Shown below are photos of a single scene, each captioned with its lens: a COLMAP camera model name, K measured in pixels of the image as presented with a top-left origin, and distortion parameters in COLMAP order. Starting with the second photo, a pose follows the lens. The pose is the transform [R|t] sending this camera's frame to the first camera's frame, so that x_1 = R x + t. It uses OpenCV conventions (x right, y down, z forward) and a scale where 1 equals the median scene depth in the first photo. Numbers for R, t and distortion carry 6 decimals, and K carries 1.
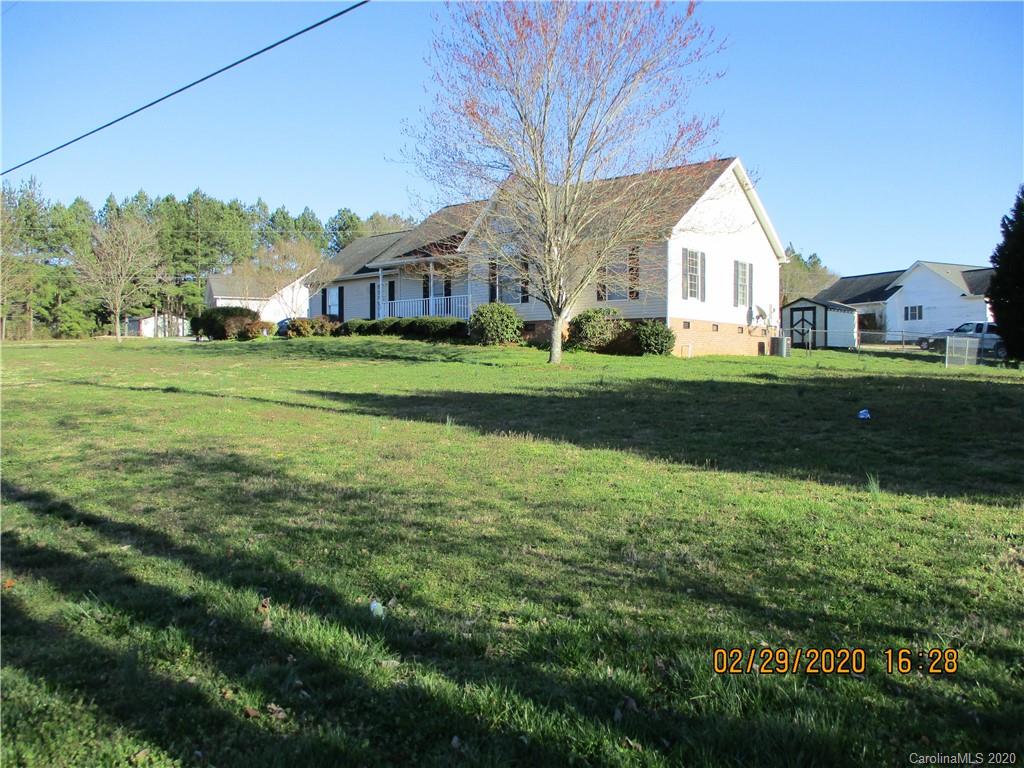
lens RADIAL K [[851.1, 0, 512.0], [0, 851.1, 383.7], [0, 0, 1]] dist [-0.042849, 0.005628]
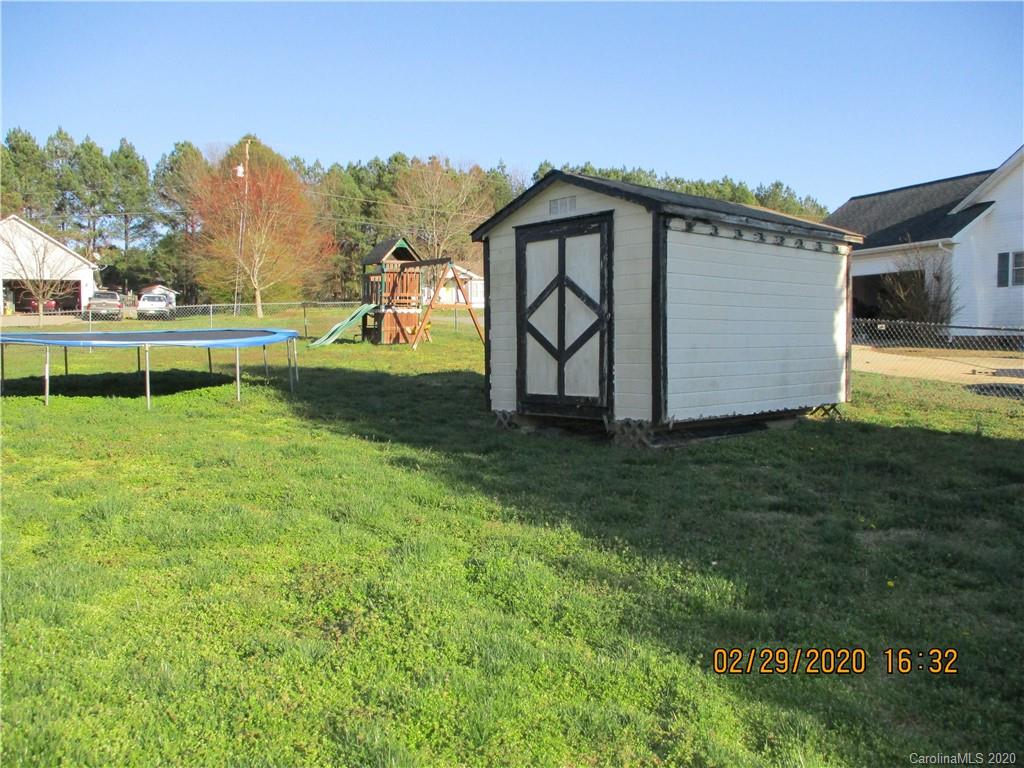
lens RADIAL K [[851.1, 0, 513.1], [0, 851.1, 383.8], [0, 0, 1]] dist [-0.042849, 0.005628]
pose [[0.999090, -0.001709, -0.042628, 0.336397], [0.003119, 0.999449, 0.033031, -0.057426], [0.042548, -0.033133, 0.998545, 0.788433]]
